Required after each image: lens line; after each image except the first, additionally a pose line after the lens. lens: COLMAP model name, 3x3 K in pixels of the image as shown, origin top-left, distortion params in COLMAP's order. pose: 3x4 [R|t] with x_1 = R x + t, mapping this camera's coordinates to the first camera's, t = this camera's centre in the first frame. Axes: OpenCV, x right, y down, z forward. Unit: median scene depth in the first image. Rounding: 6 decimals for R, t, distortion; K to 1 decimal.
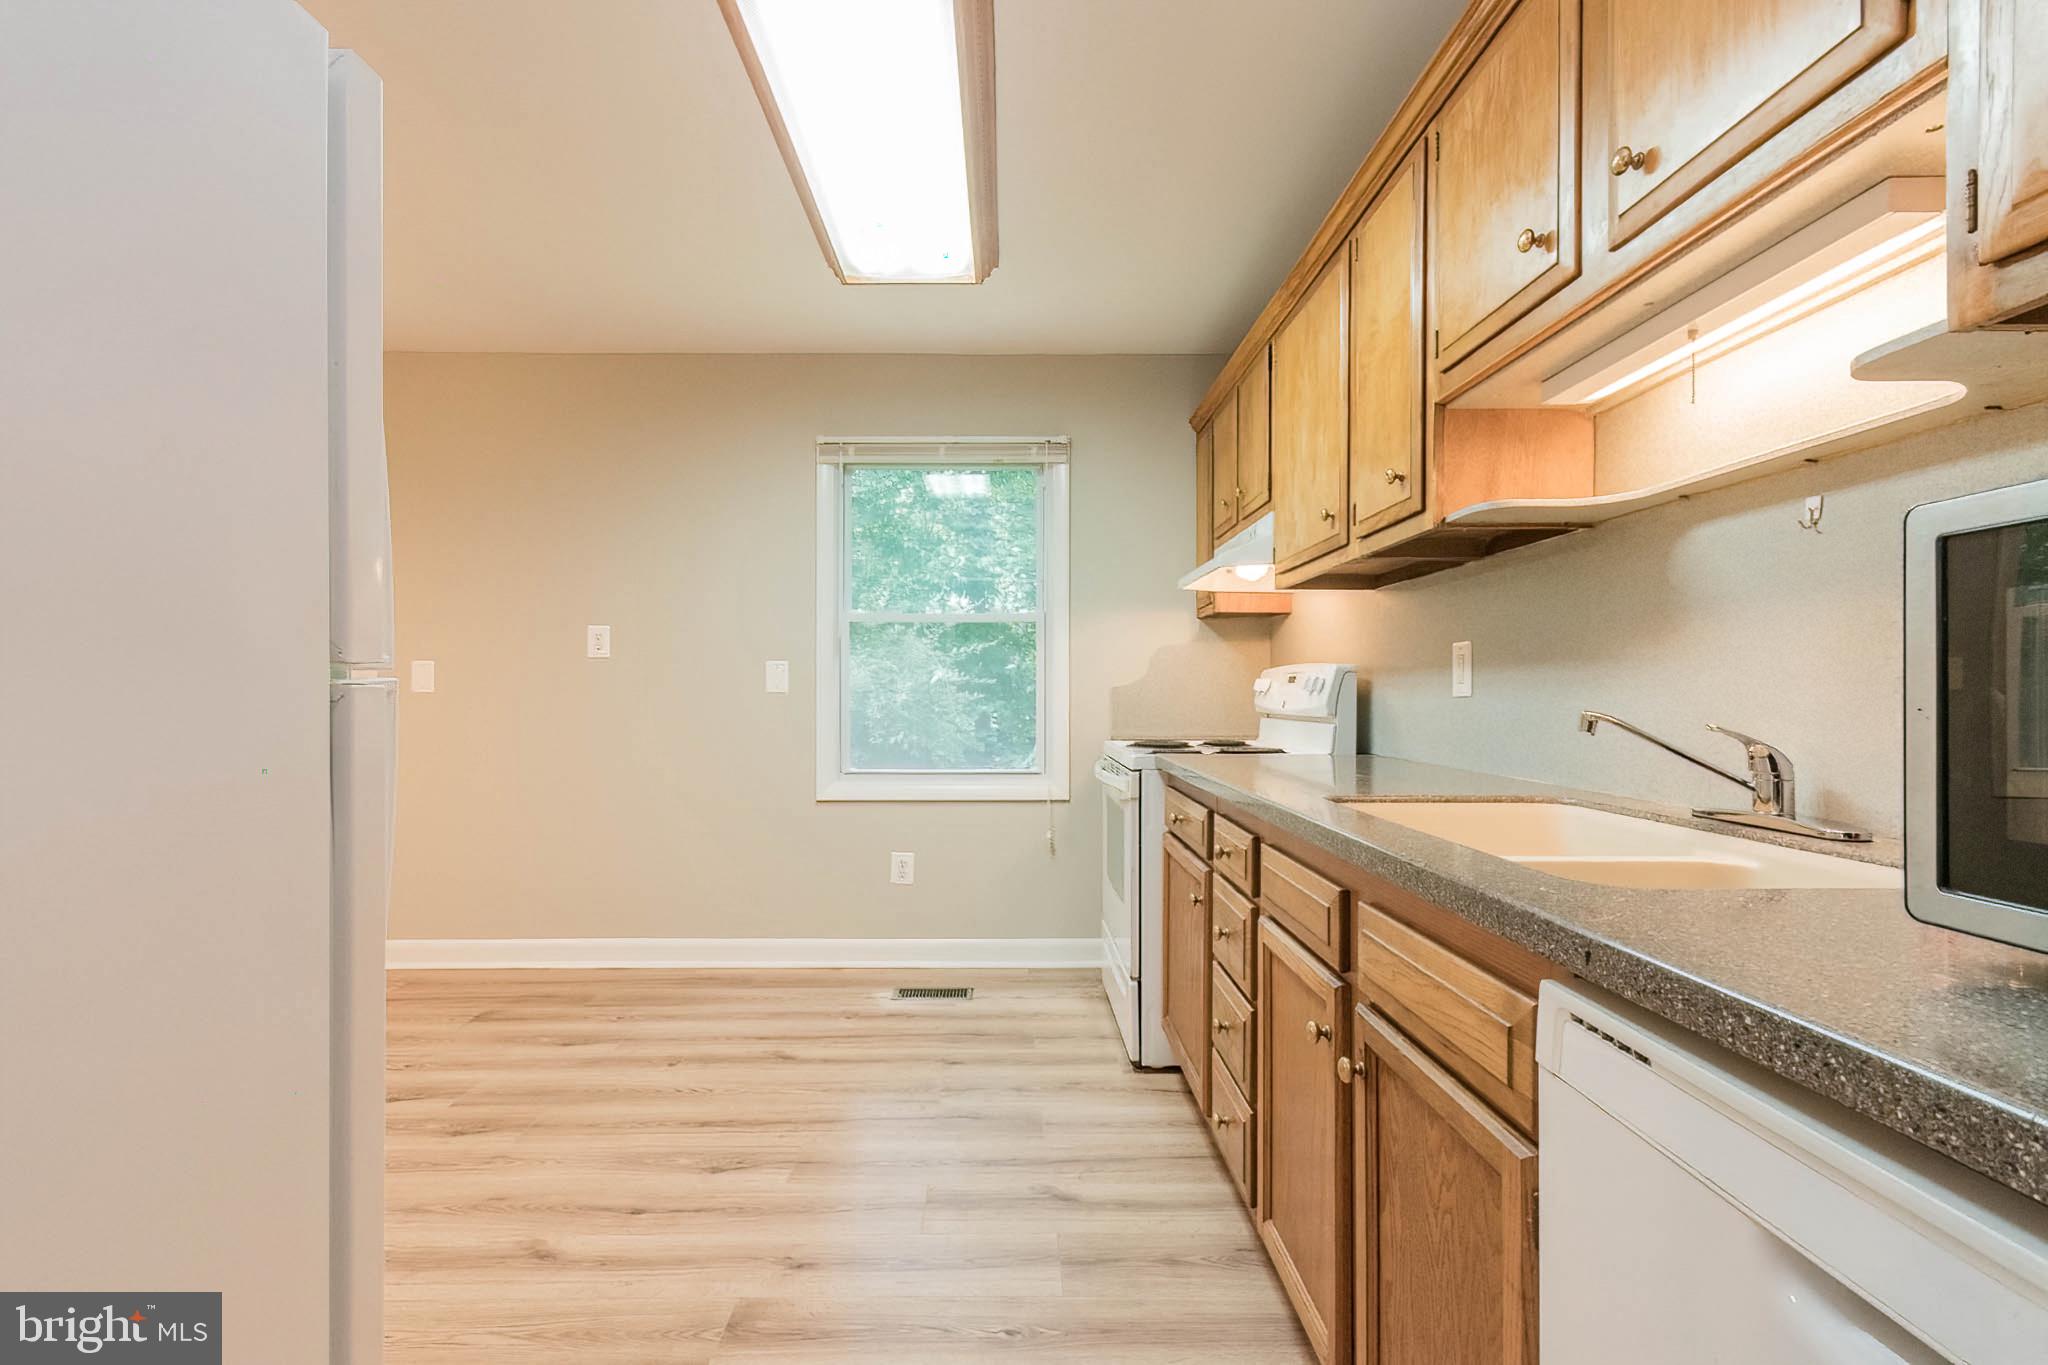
lens RADIAL K [[893.4, 0, 972.7], [0, 893.4, 695.0], [0, 0, 1]] dist [-0.017239, 0.000053]
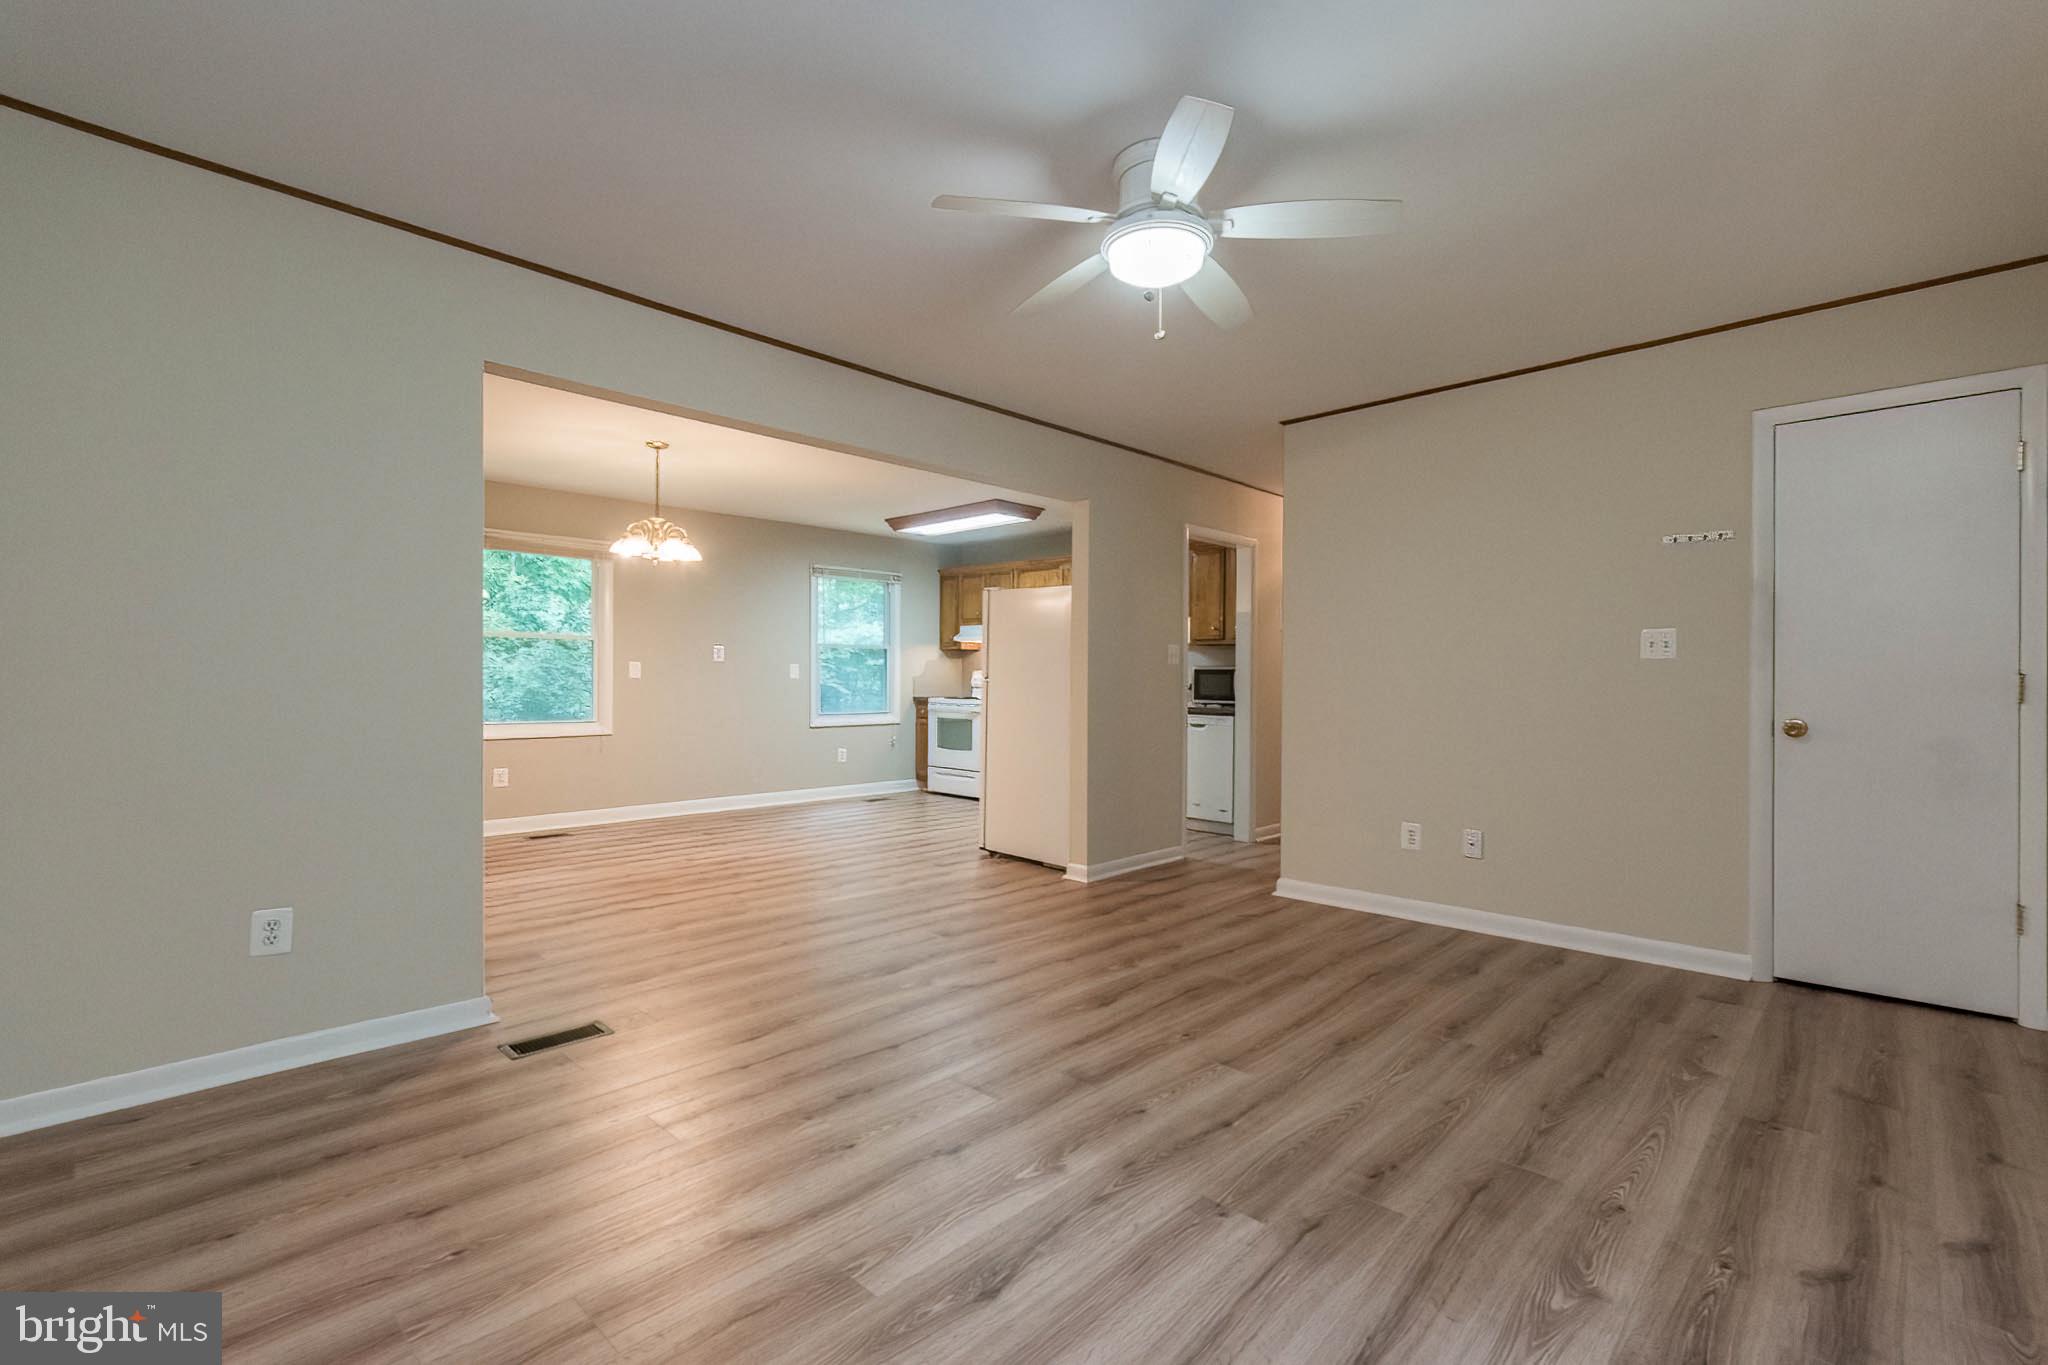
lens RADIAL K [[909.4, 0, 946.3], [0, 909.4, 681.4], [0, 0, 1]] dist [-0.002020, 0.000060]
pose [[0.739646, 0.000601, 0.672996, -1.612759], [-0.005635, 0.999970, 0.005300, -0.011420], [-0.672973, -0.007712, 0.739627, -1.001467]]
